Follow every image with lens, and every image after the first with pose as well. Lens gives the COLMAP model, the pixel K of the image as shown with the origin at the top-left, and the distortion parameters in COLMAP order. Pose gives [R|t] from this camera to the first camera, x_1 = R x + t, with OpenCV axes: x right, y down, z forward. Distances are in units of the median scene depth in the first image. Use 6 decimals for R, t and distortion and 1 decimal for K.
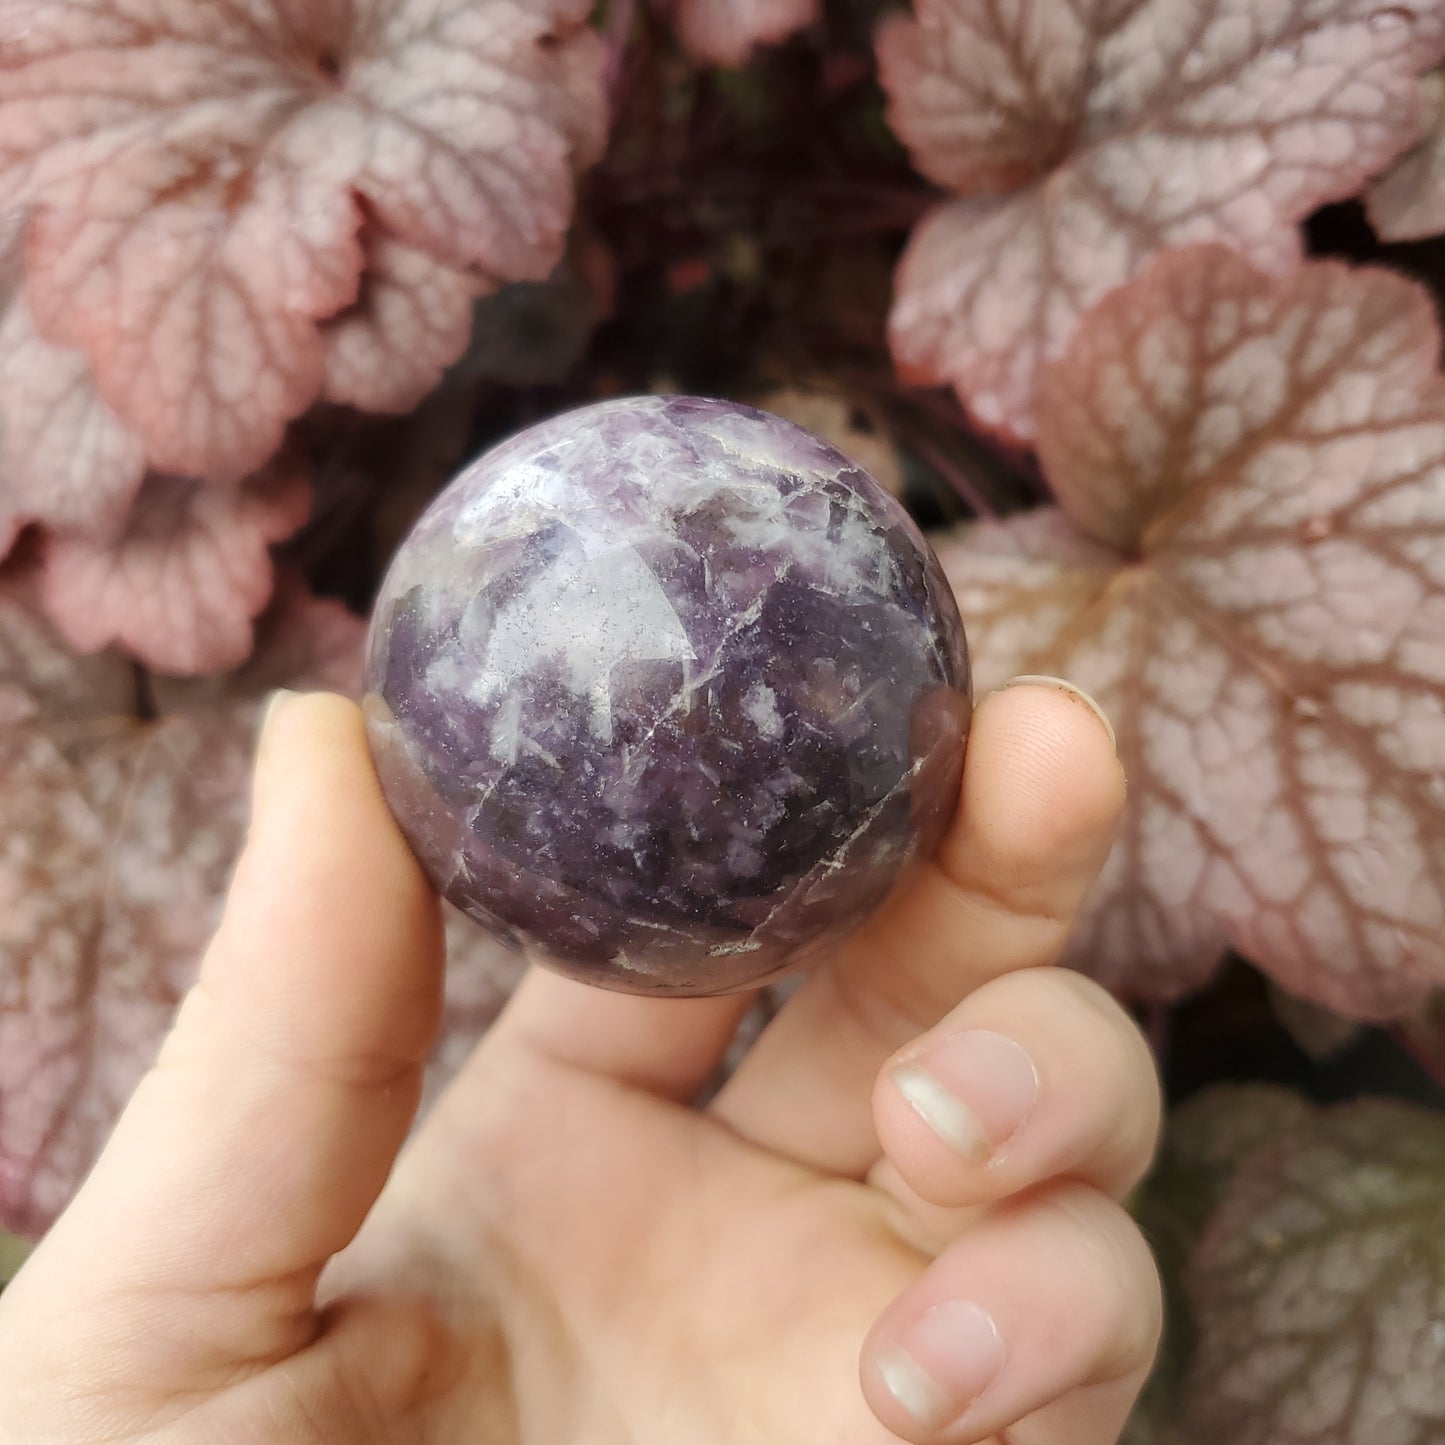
lens RADIAL K [[1749.0, 0, 755.3], [0, 1749.0, 695.8], [0, 0, 1]] dist [-0.074525, 0.028899]
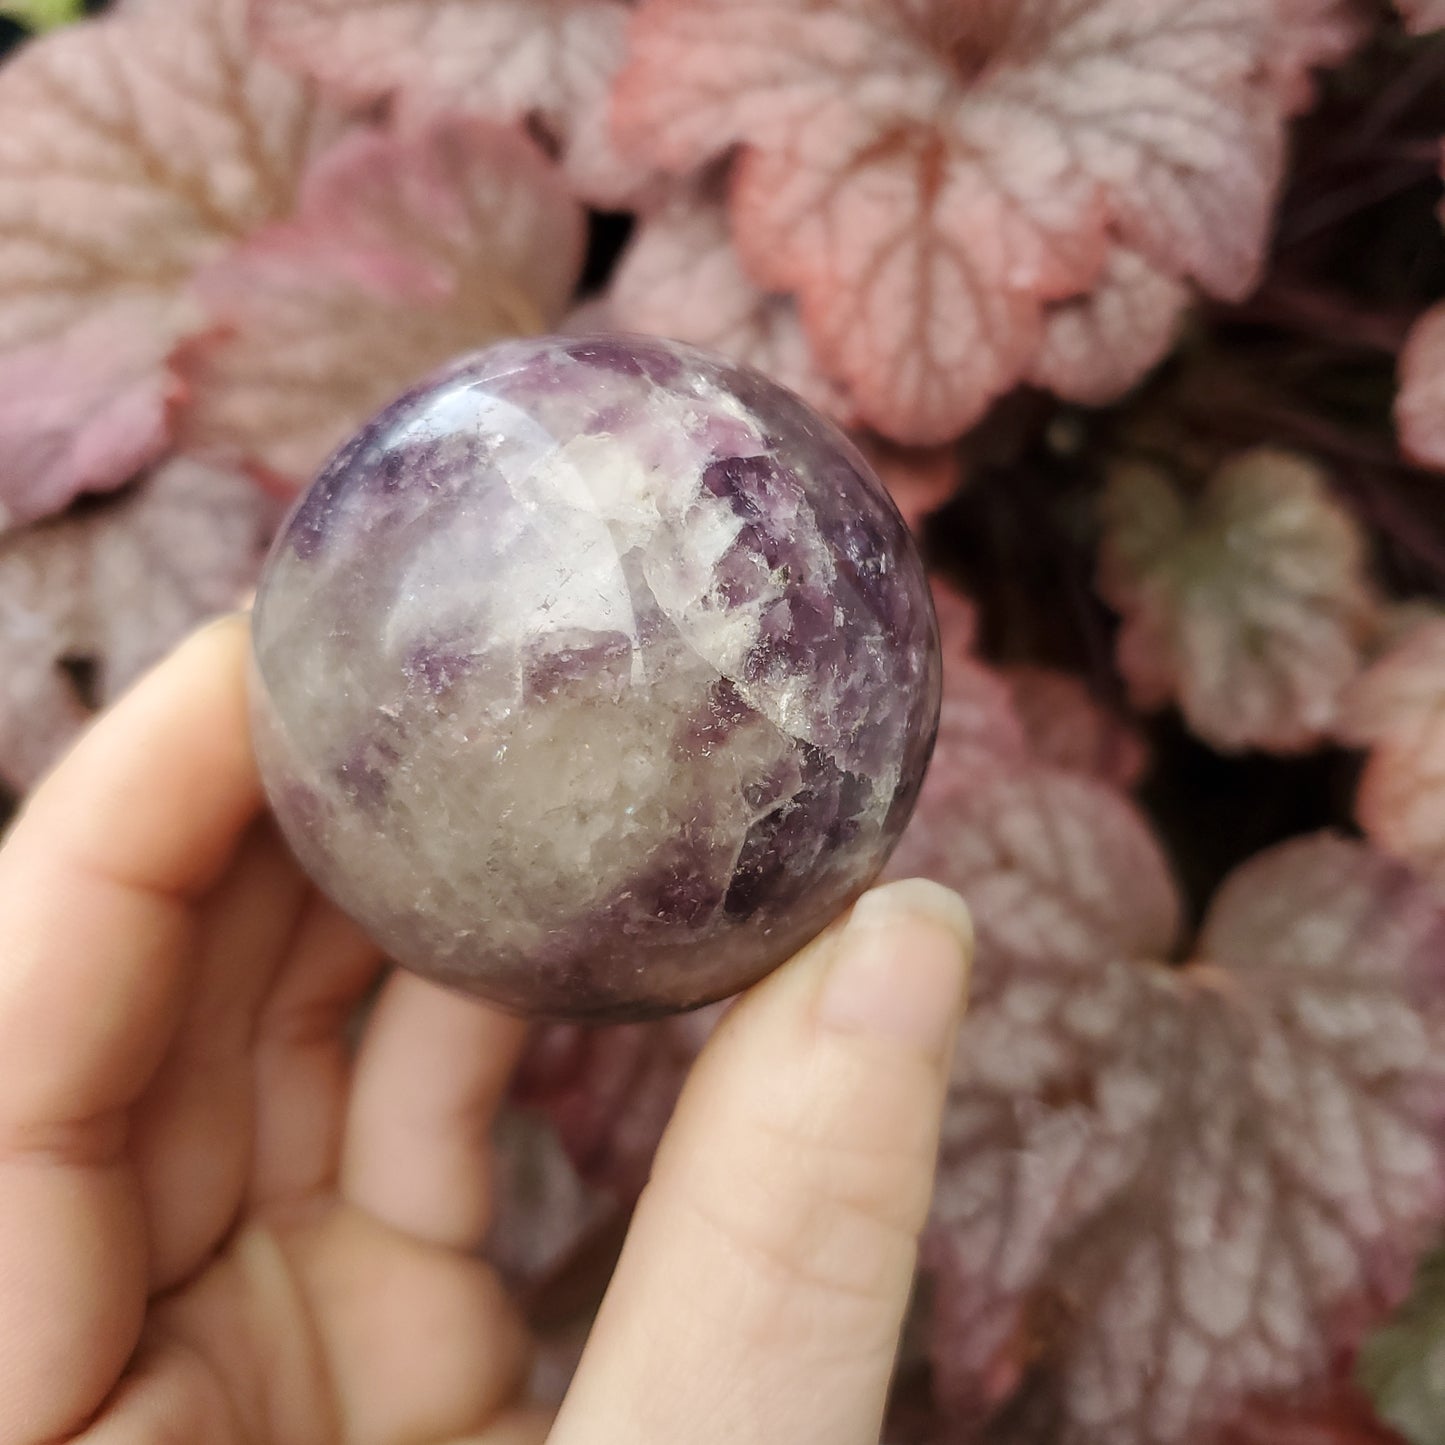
lens RADIAL K [[1778.3, 0, 782.6], [0, 1778.3, 727.1], [0, 0, 1]] dist [-0.093098, 0.091529]
pose [[0.986472, 0.132130, 0.097025, -0.428666], [-0.127630, 0.990497, -0.051239, 0.092807], [-0.102874, 0.038163, 0.993962, -0.001413]]
